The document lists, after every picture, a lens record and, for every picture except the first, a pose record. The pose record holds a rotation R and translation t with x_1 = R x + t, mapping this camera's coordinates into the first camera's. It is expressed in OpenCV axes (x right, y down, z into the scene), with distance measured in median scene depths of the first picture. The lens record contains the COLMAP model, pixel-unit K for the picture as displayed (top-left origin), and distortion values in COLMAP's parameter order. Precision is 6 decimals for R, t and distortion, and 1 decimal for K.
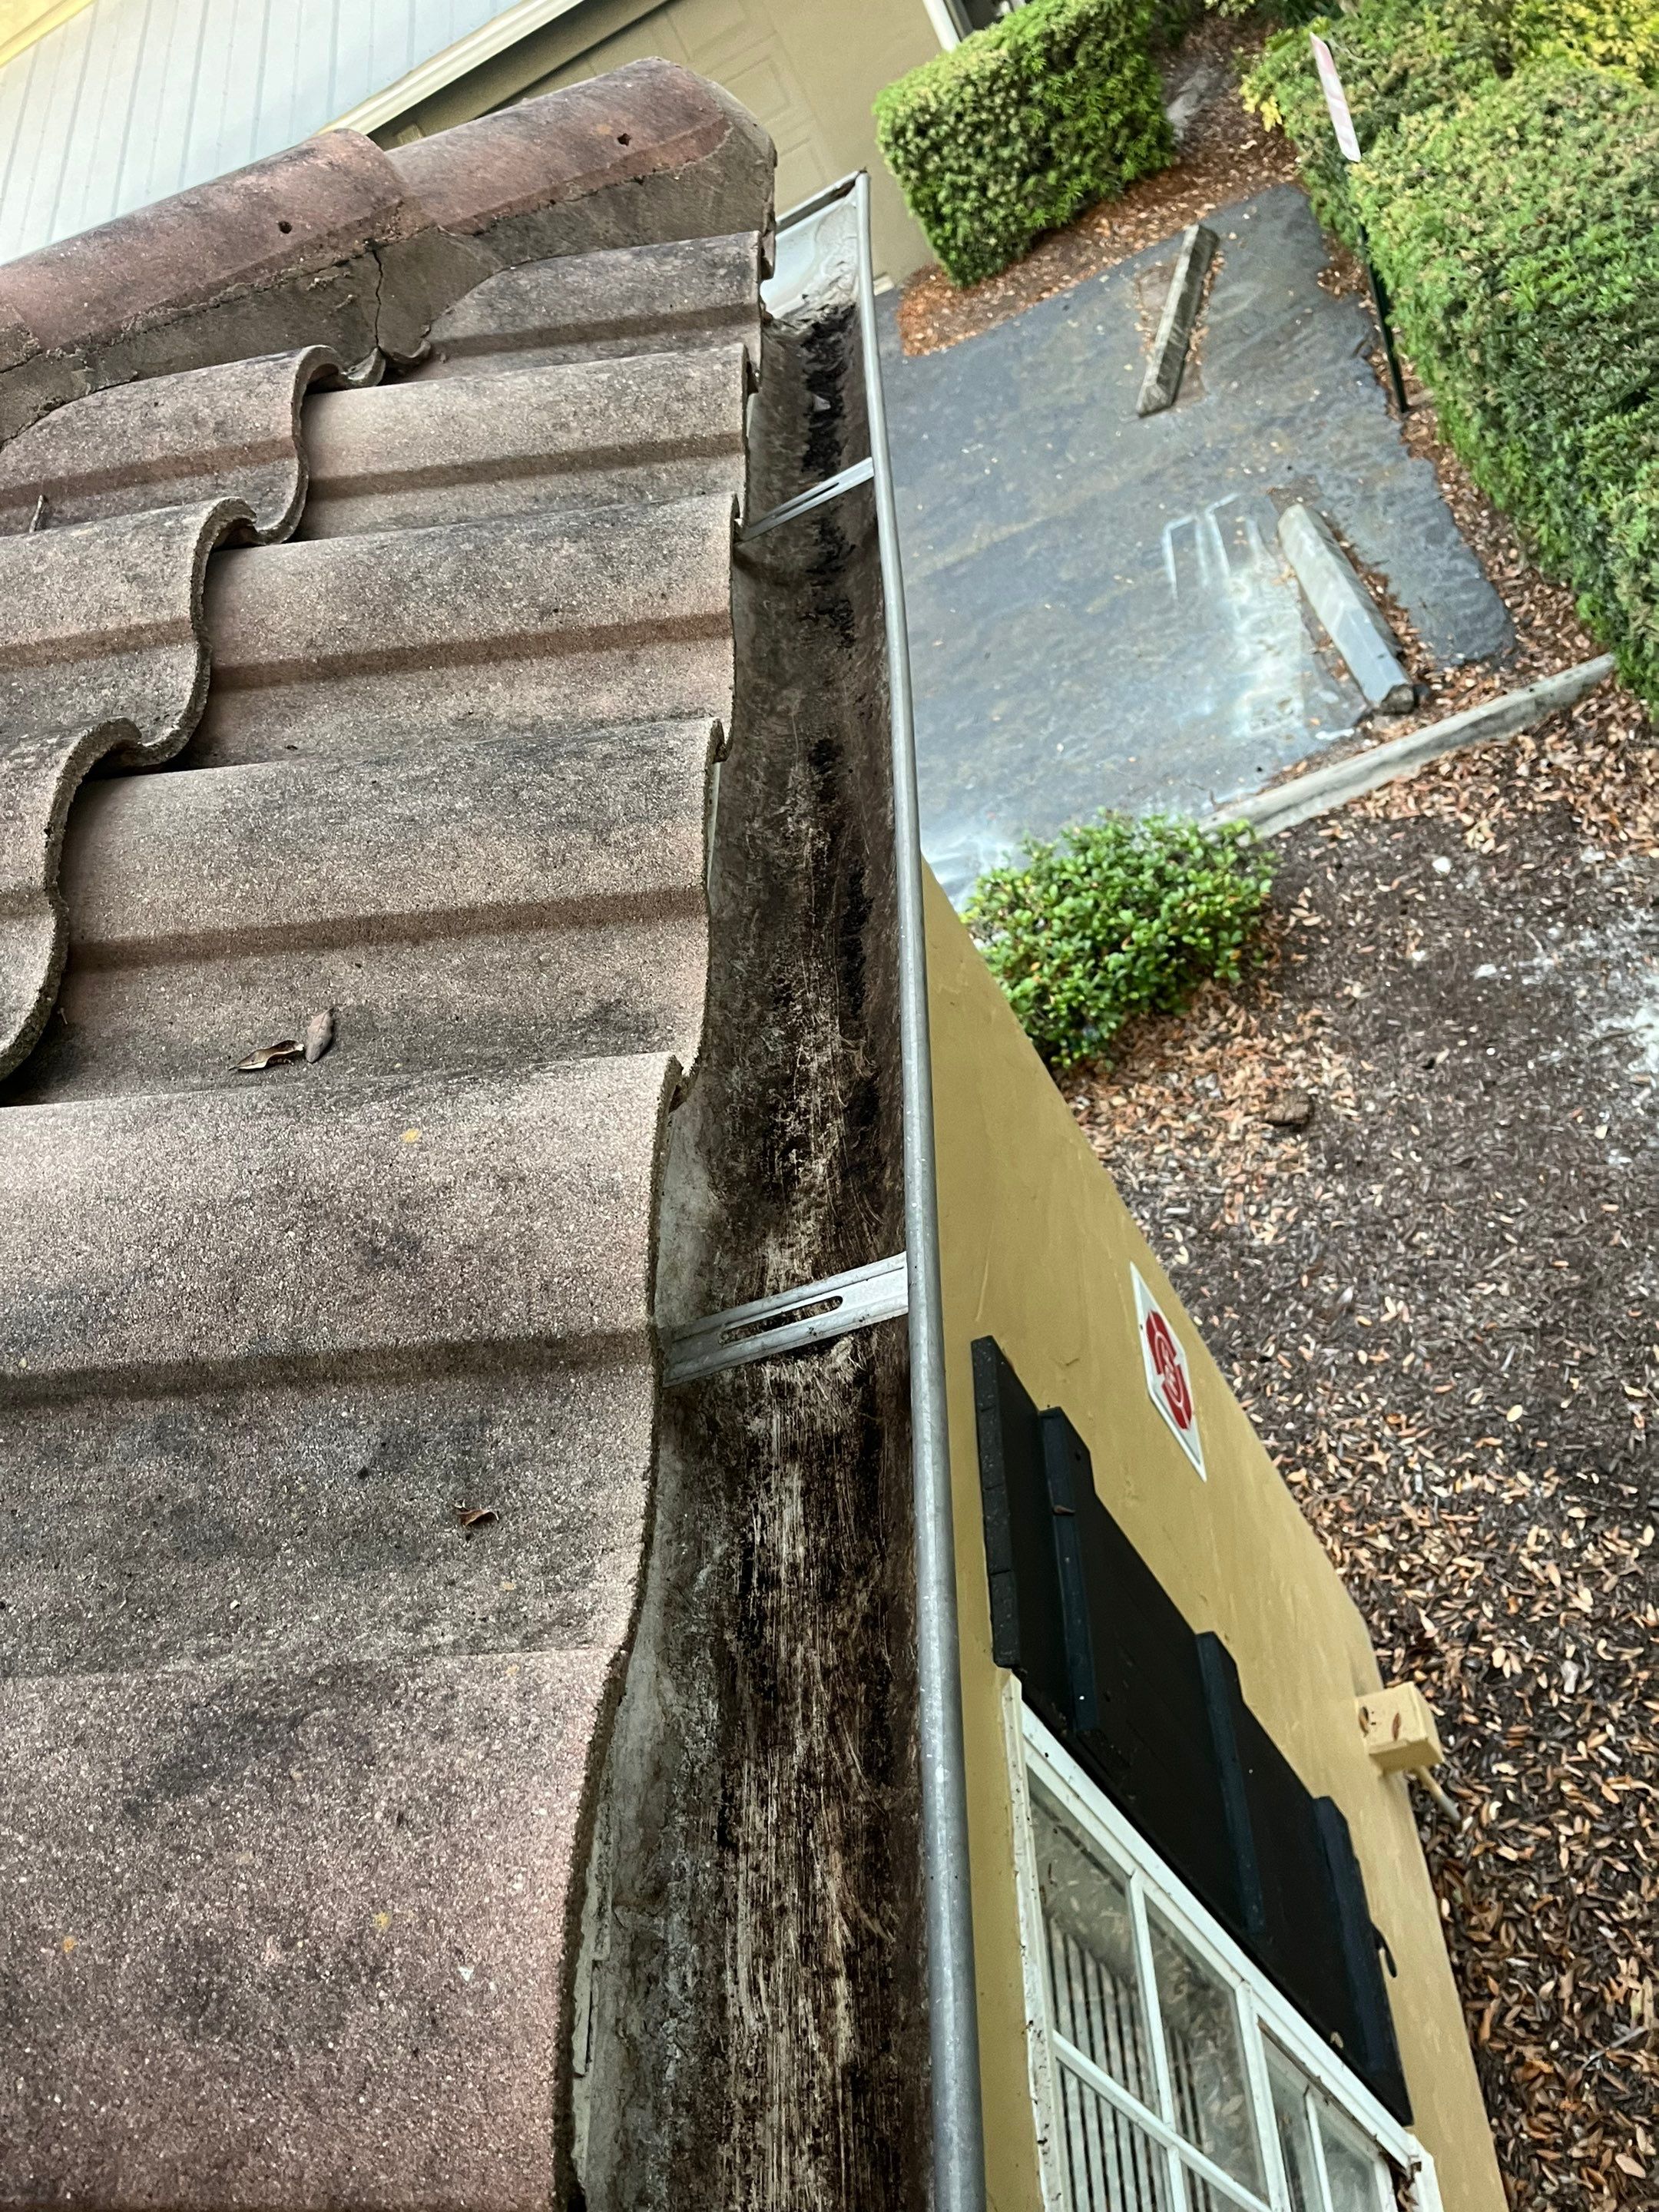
lens RADIAL K [[1666.9, 0, 829.5], [0, 1666.9, 1106.0], [0, 0, 1]] dist [0.022419, -0.008830]
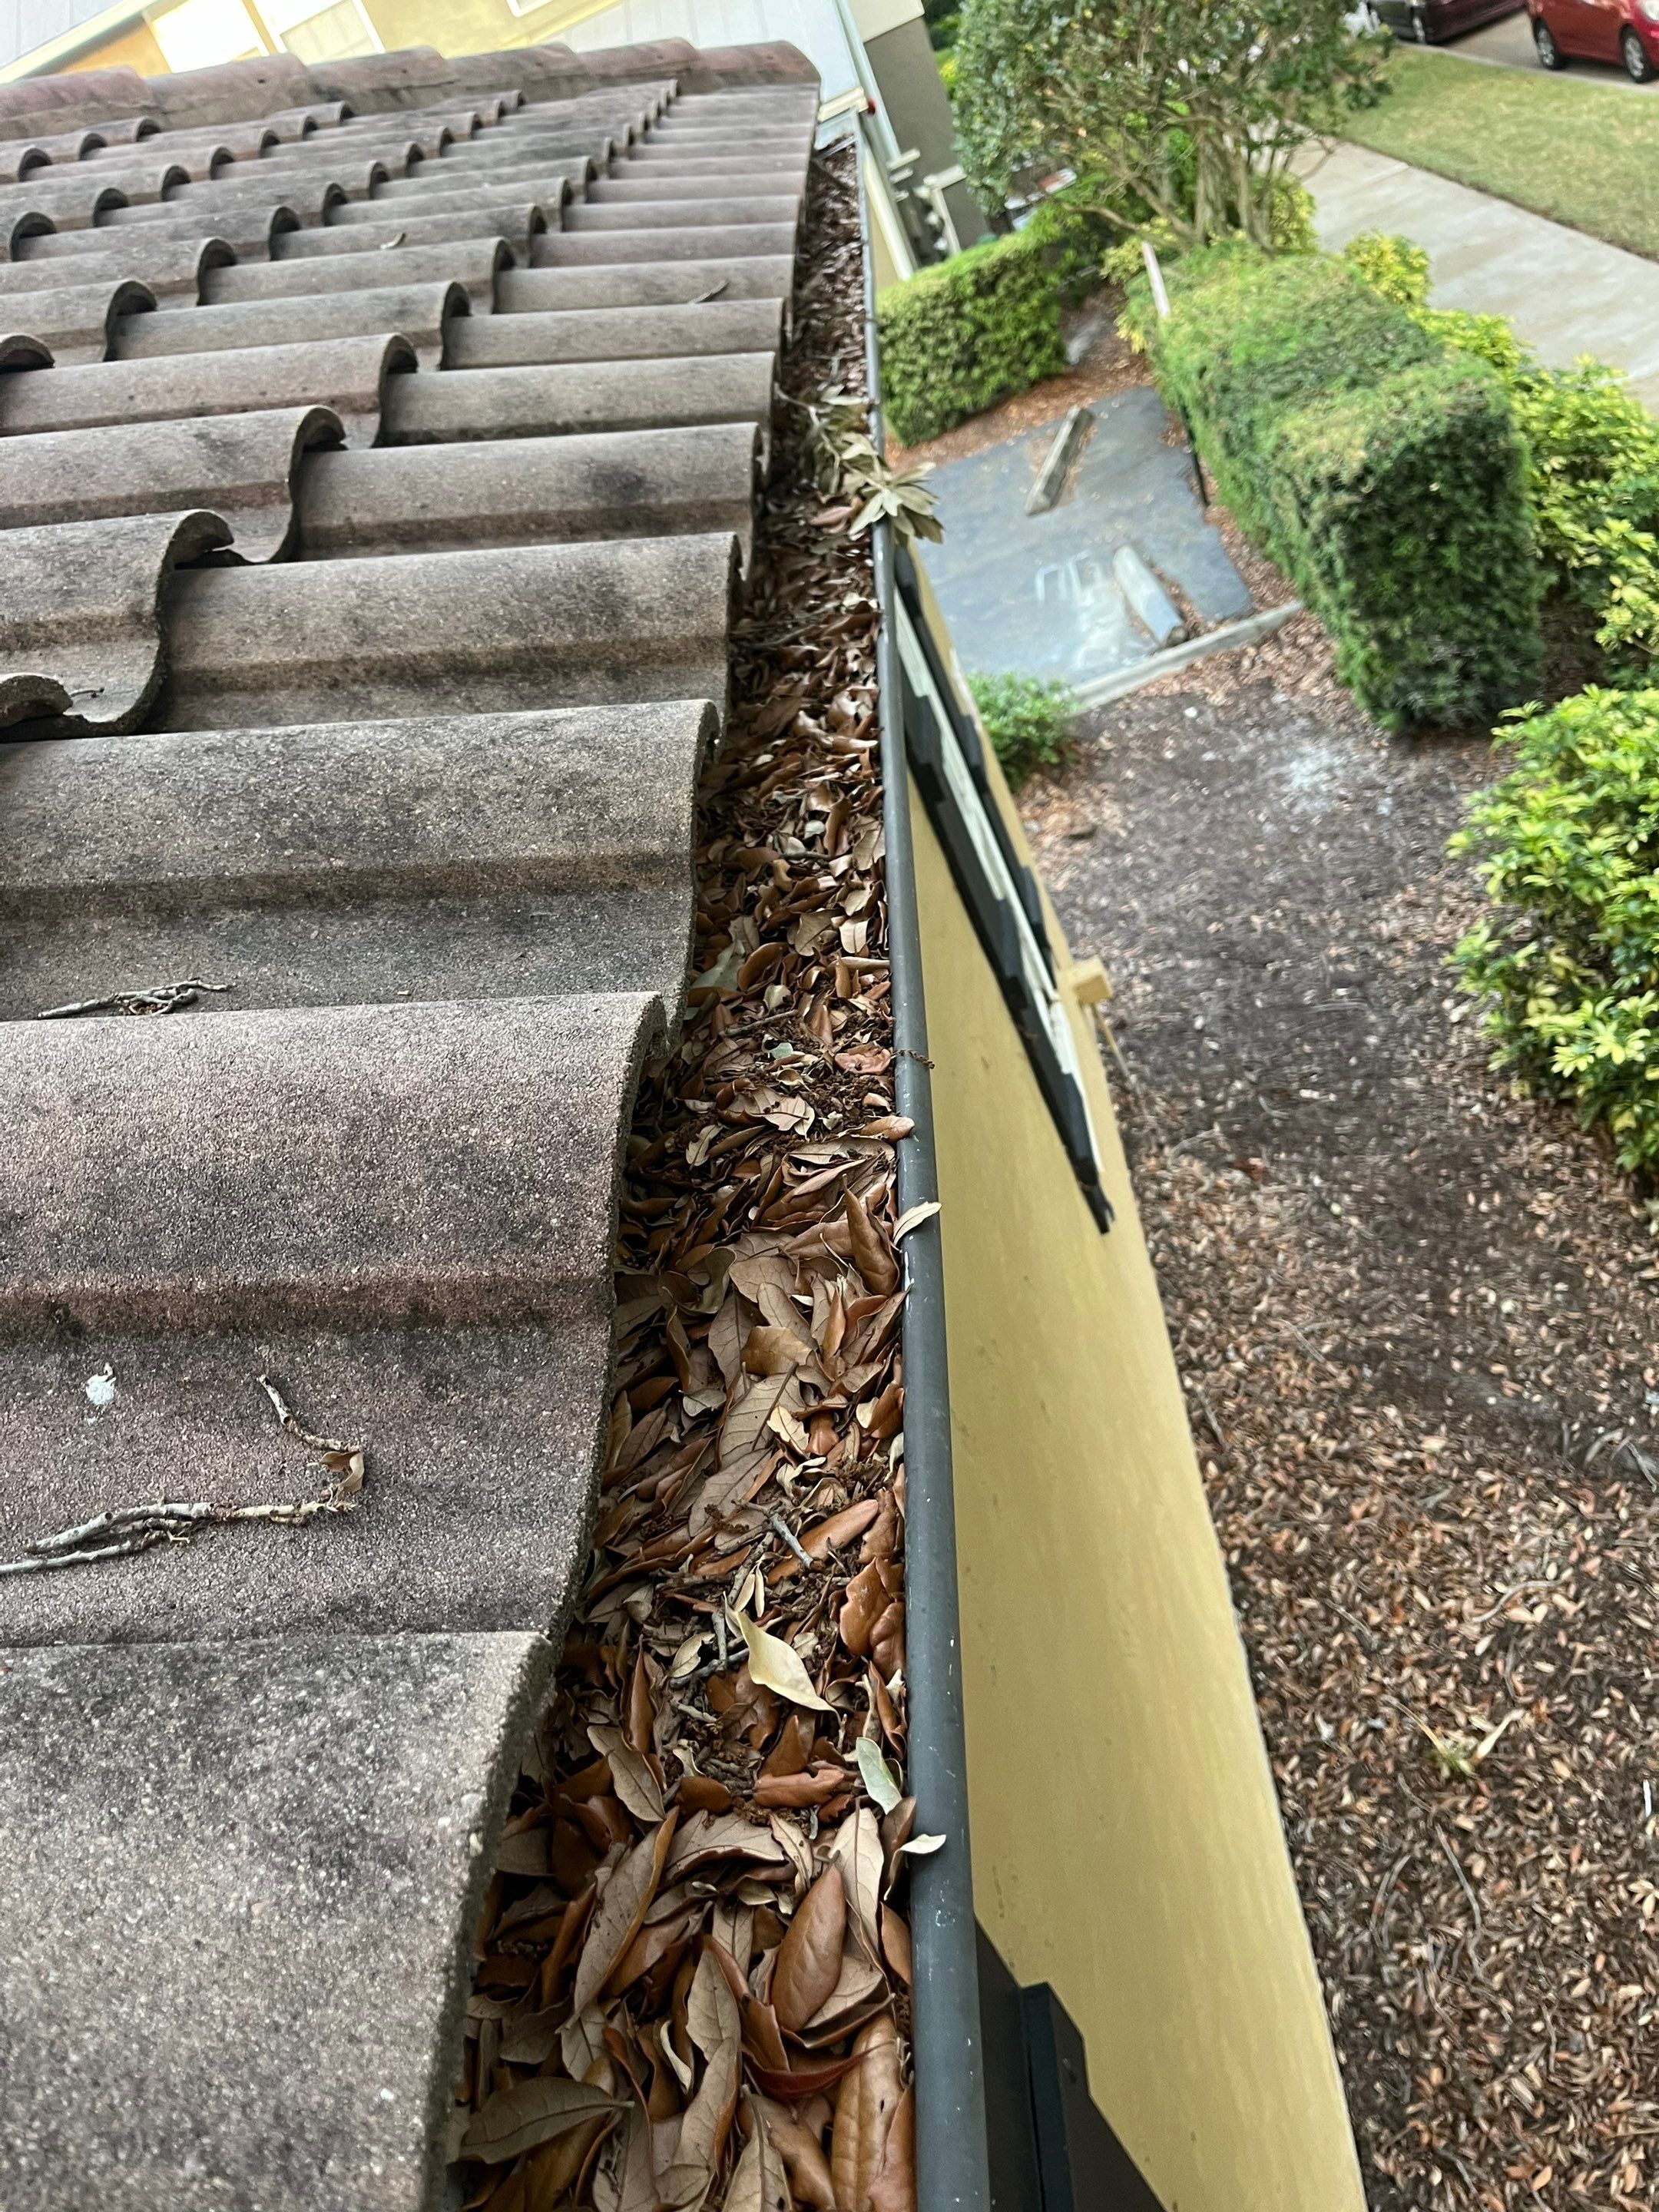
lens RADIAL K [[1684.7, 0, 829.5], [0, 1684.7, 1106.0], [0, 0, 1]] dist [-0.002039, 0.002599]
pose [[0.996393, 0.071500, 0.045693, -0.004165], [-0.063397, 0.985209, -0.159201, 0.258551], [-0.056400, 0.155730, 0.986188, -0.241000]]
